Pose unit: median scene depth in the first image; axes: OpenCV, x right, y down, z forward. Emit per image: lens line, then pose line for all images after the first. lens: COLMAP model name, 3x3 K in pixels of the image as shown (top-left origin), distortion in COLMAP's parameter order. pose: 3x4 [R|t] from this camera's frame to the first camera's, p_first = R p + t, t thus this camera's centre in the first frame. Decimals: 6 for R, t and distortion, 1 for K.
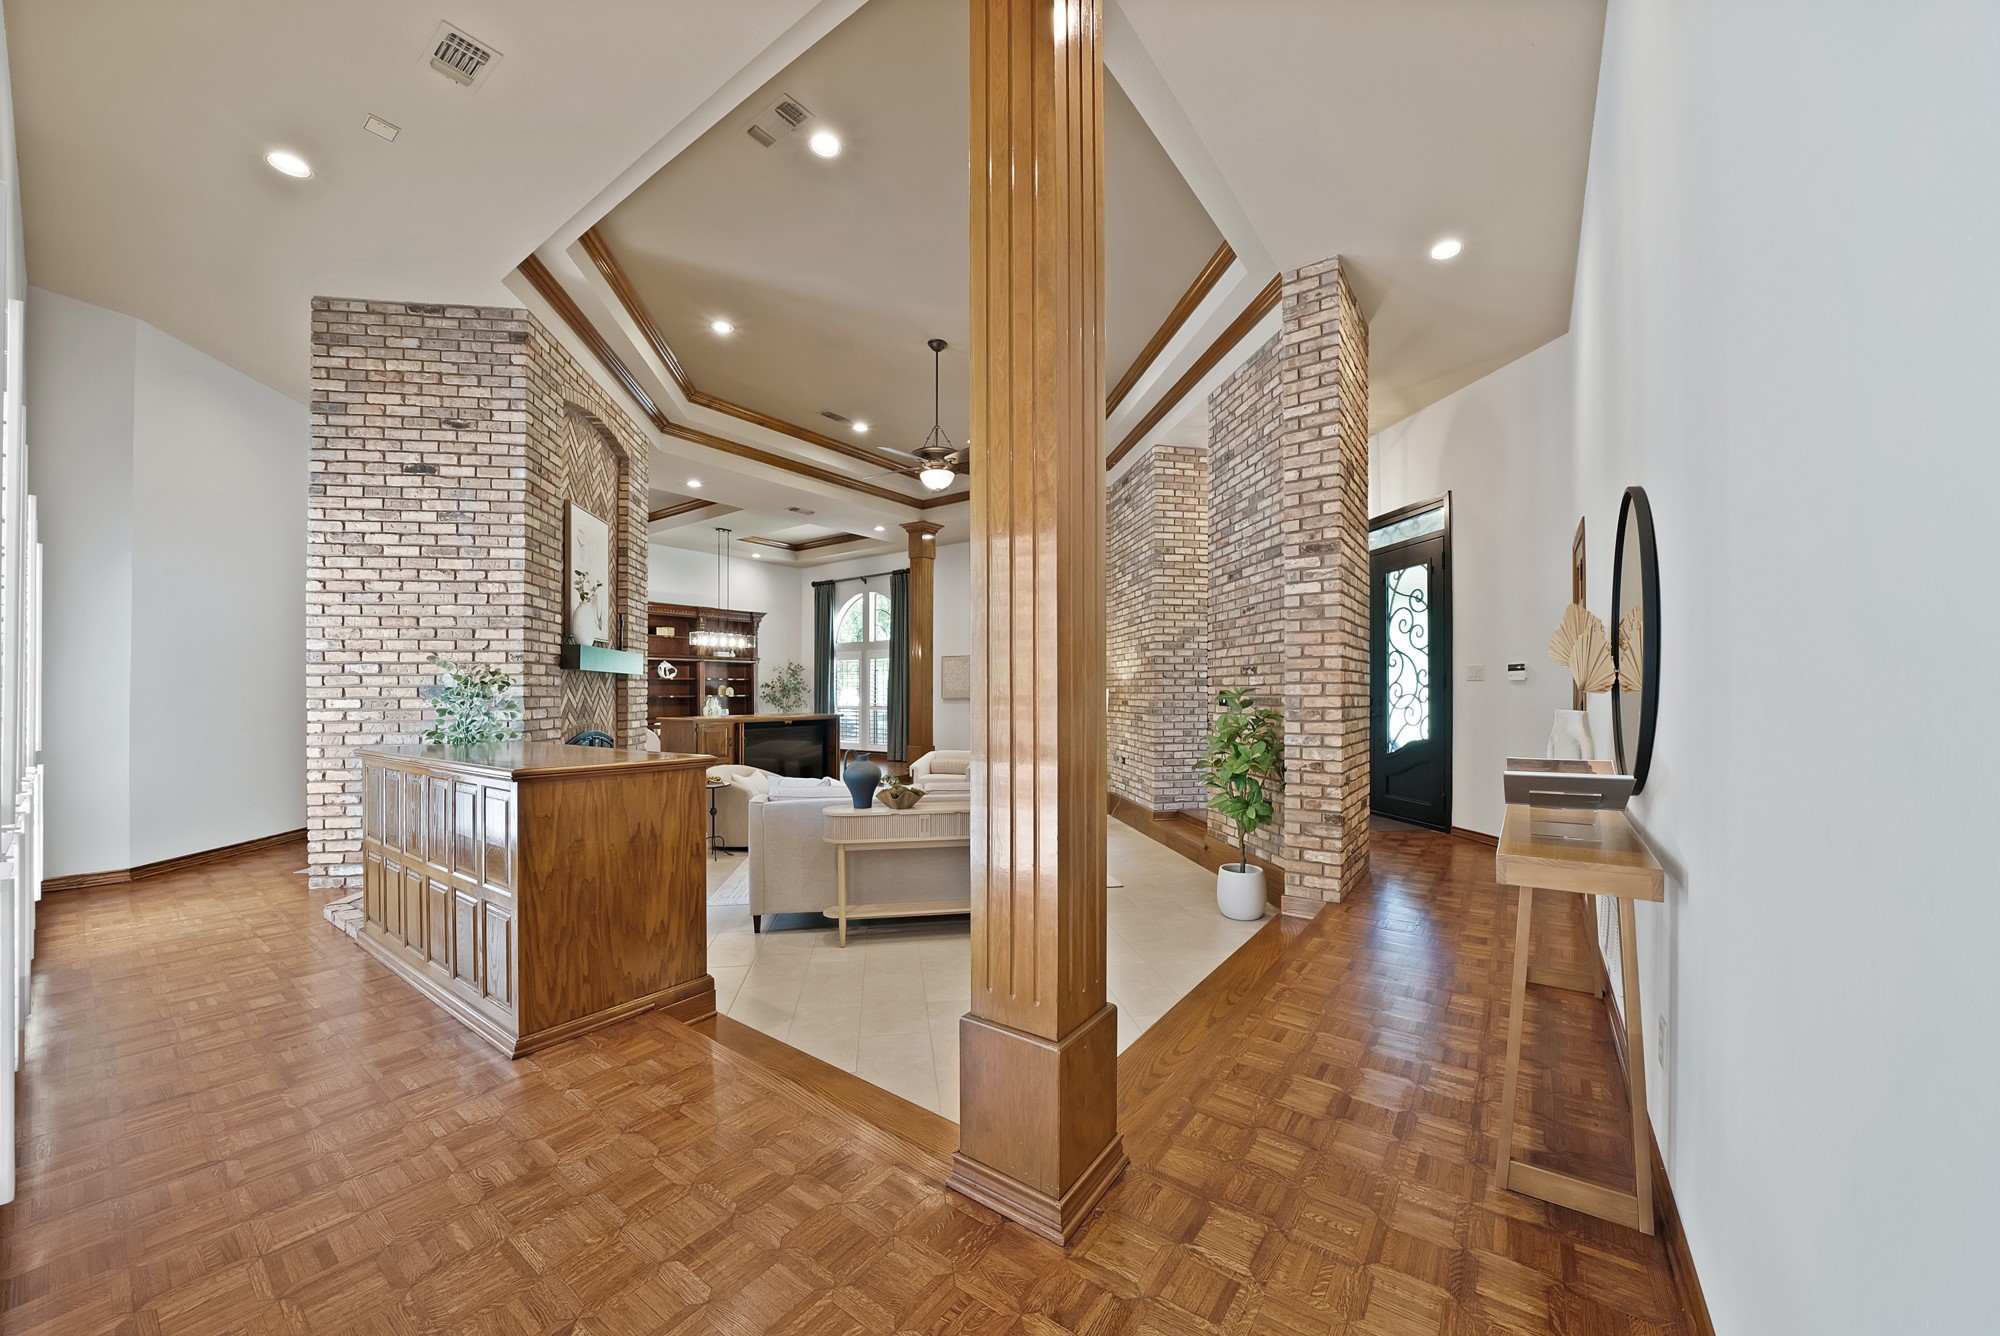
lens RADIAL K [[728.3, 0, 1000.1], [0, 728.3, 681.8], [0, 0, 1]] dist [-0.024340, 0.001826]
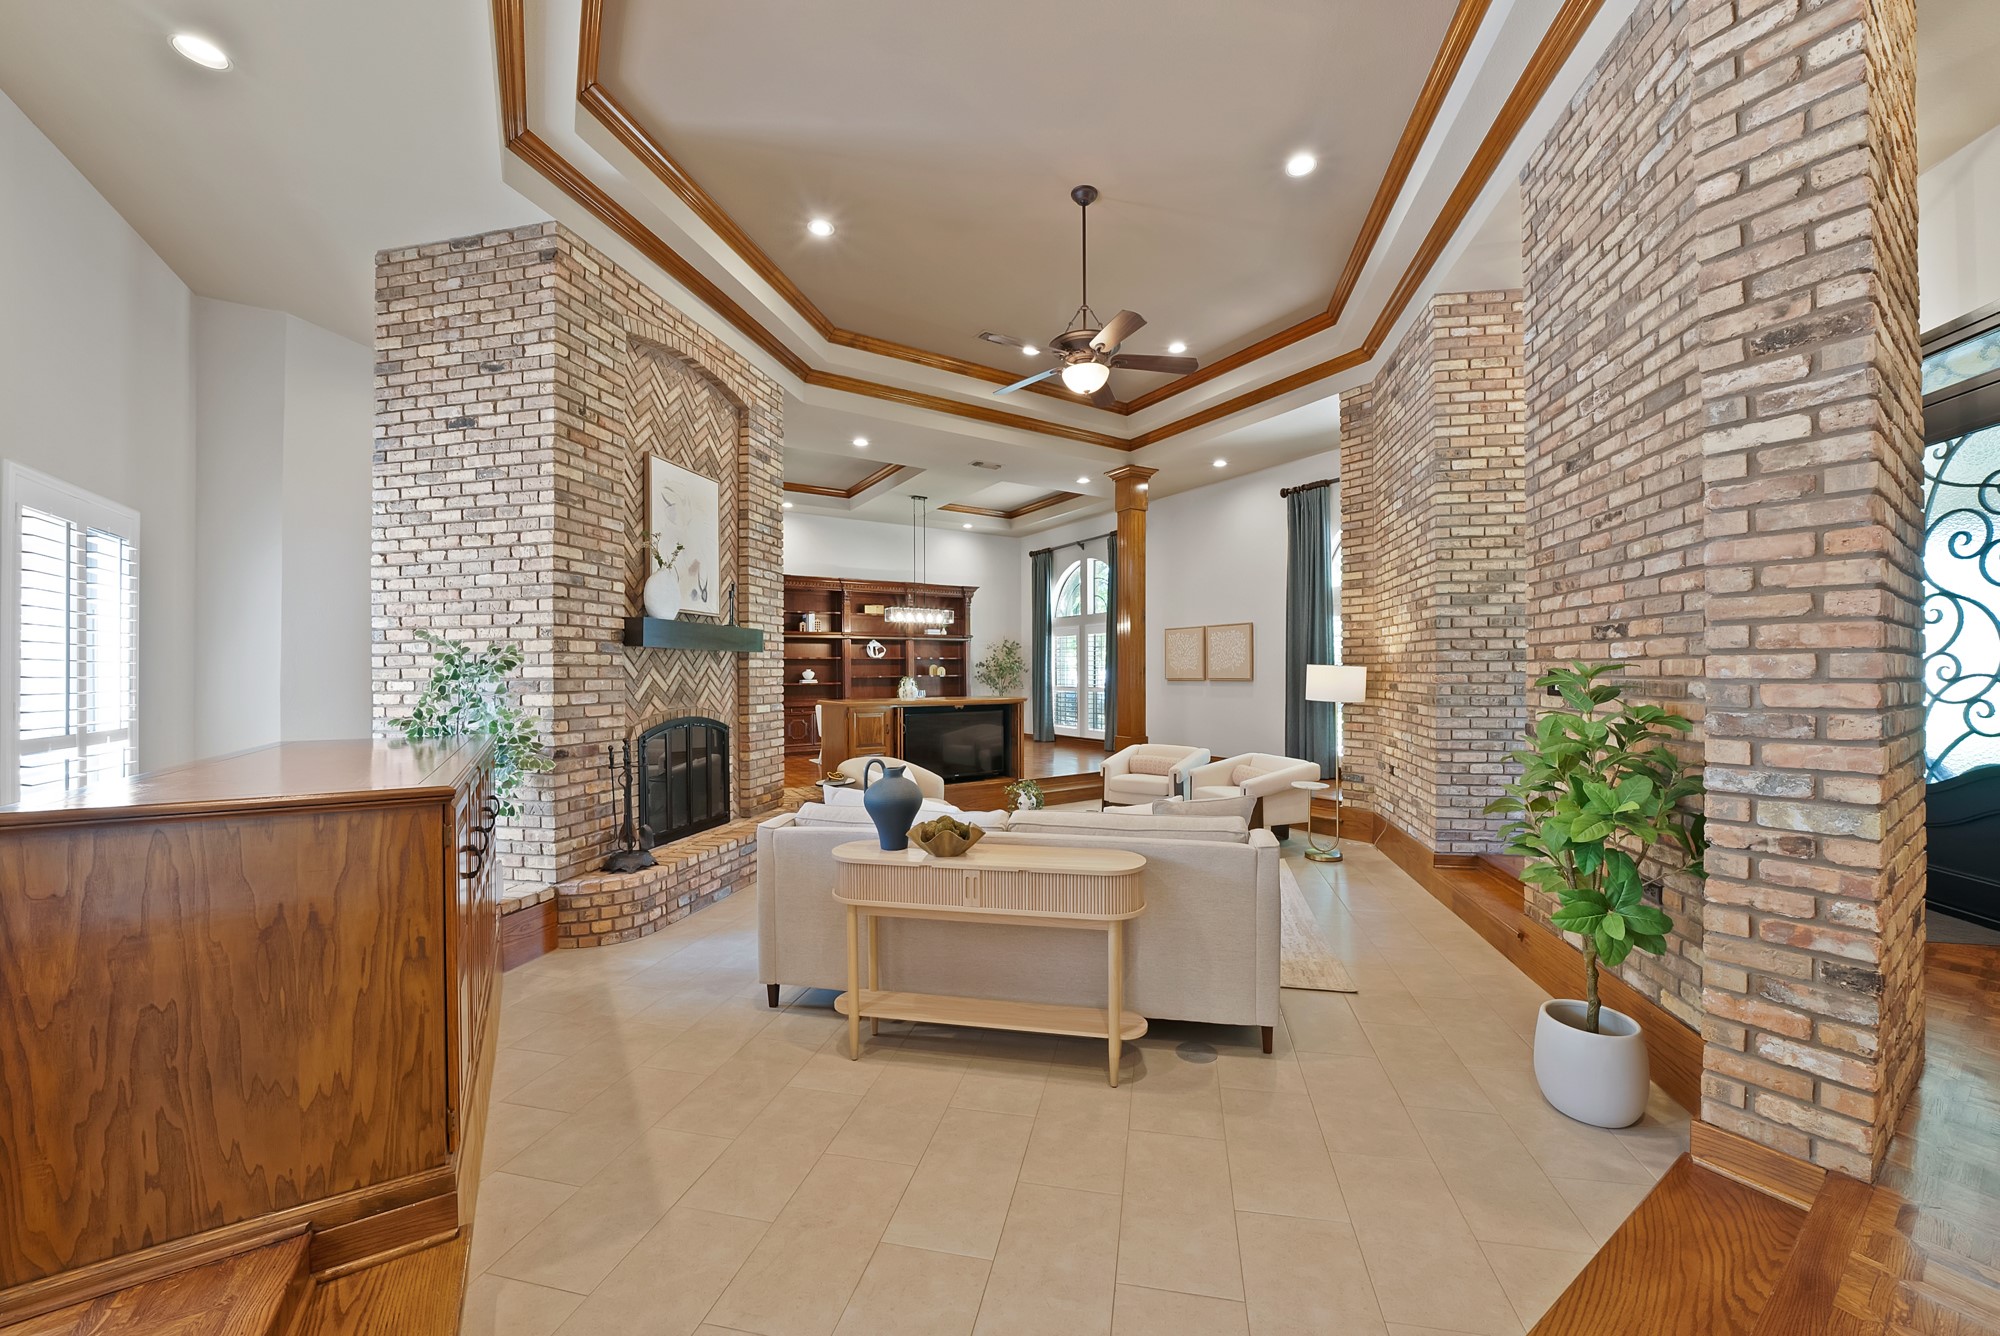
lens RADIAL K [[728.3, 0, 1006.9], [0, 728.3, 665.8], [0, 0, 1]] dist [-0.024340, 0.001826]
pose [[0.932278, -0.004494, -0.361716, 0.131729], [0.006927, 0.999961, 0.005429, 0.004336], [0.361677, -0.007567, 0.932273, 0.382132]]
